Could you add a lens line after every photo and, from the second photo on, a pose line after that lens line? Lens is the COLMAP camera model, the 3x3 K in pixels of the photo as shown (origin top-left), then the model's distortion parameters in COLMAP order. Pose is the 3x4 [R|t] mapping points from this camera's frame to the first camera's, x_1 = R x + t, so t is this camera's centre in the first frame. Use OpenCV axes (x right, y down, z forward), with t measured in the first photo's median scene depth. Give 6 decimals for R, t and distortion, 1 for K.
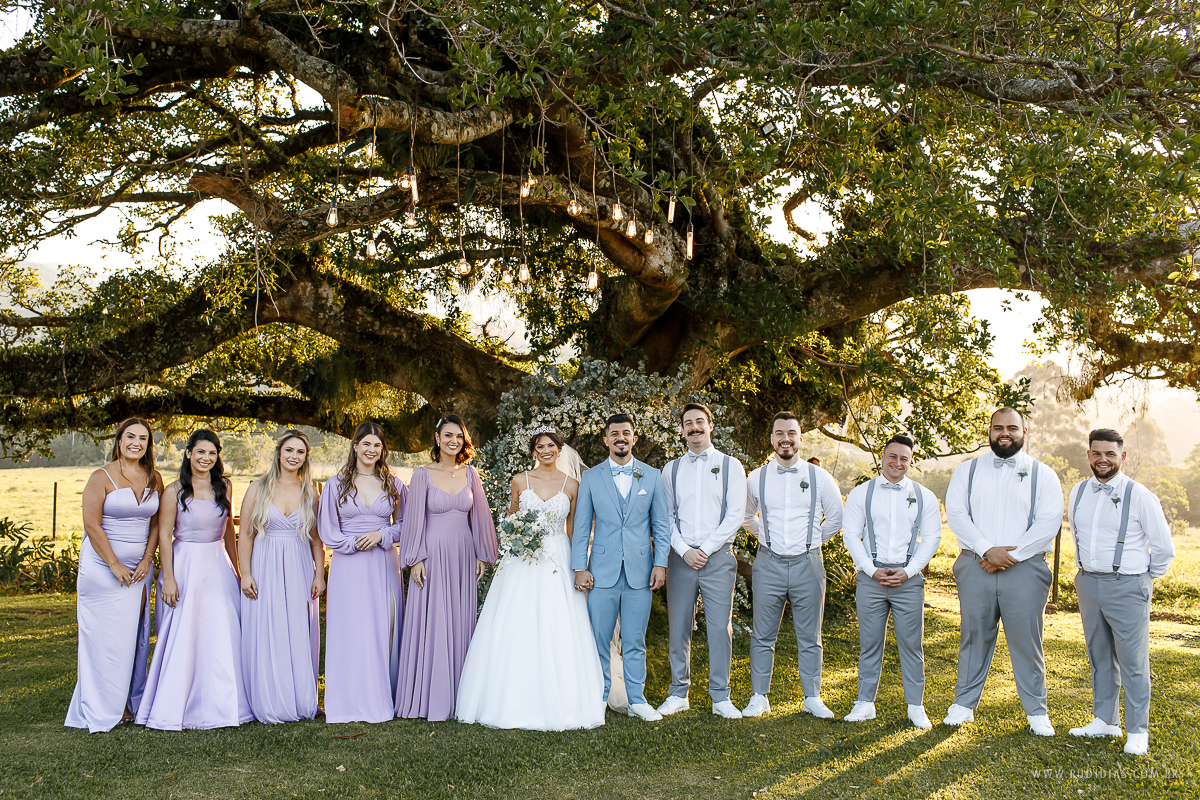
lens RADIAL K [[1238.1, 0, 600.0], [0, 1238.1, 400.0], [0, 0, 1]] dist [0.005541, -0.003531]
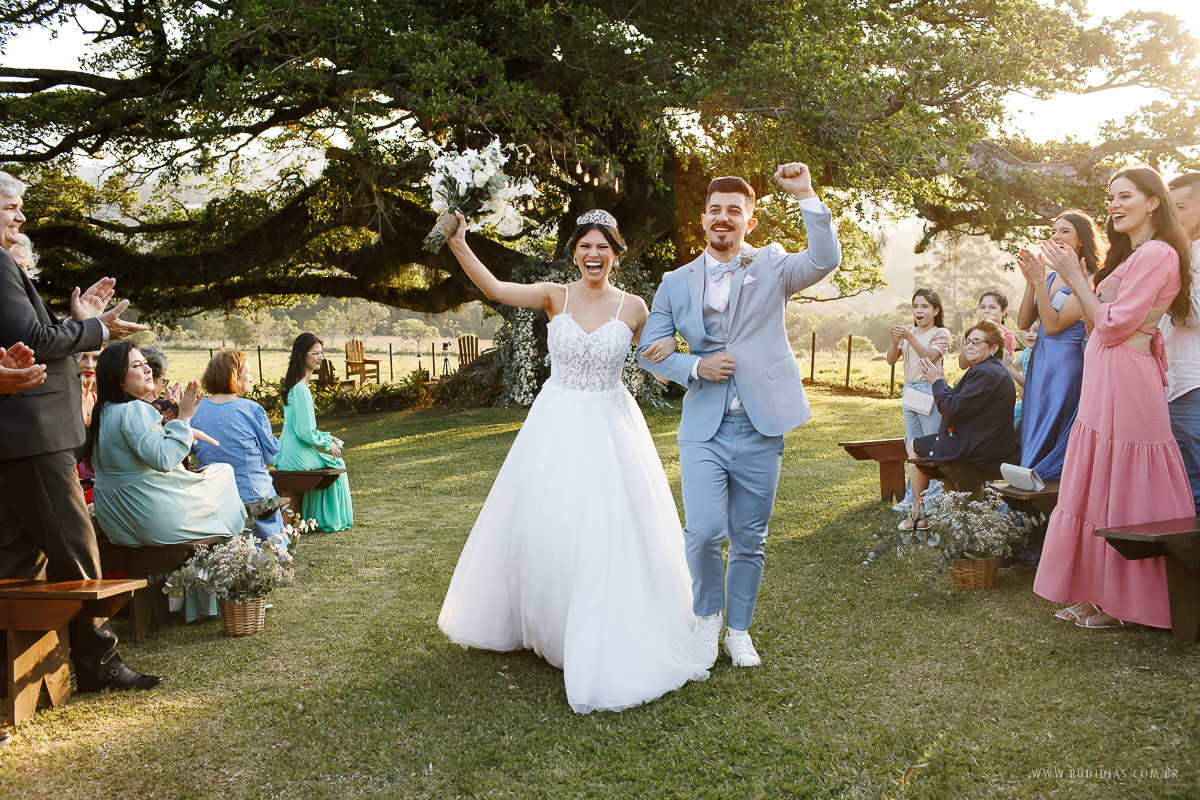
lens RADIAL K [[1208.6, 0, 600.0], [0, 1208.6, 400.0], [0, 0, 1]] dist [-0.063991, 0.004831]
pose [[0.998679, -0.047305, 0.020046, -0.002980], [0.044756, 0.992621, 0.112700, -0.005673], [-0.025229, -0.111654, 0.993427, -0.410266]]
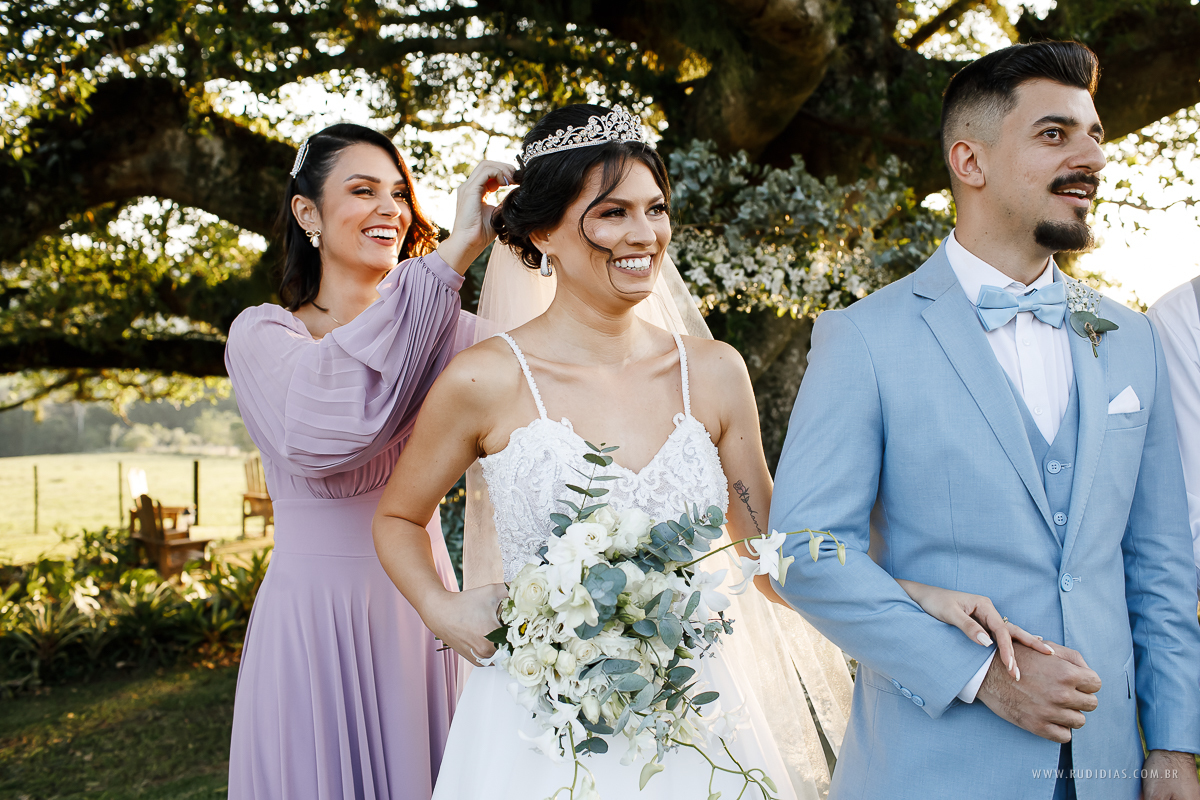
lens RADIAL K [[1238.1, 0, 600.0], [0, 1238.1, 400.0], [0, 0, 1]] dist [0.005541, -0.003531]
pose [[0.999605, -0.026453, -0.009525, -0.023922], [0.026631, 0.999463, 0.019076, 0.032023], [0.009015, -0.019322, 0.999773, 0.374098]]
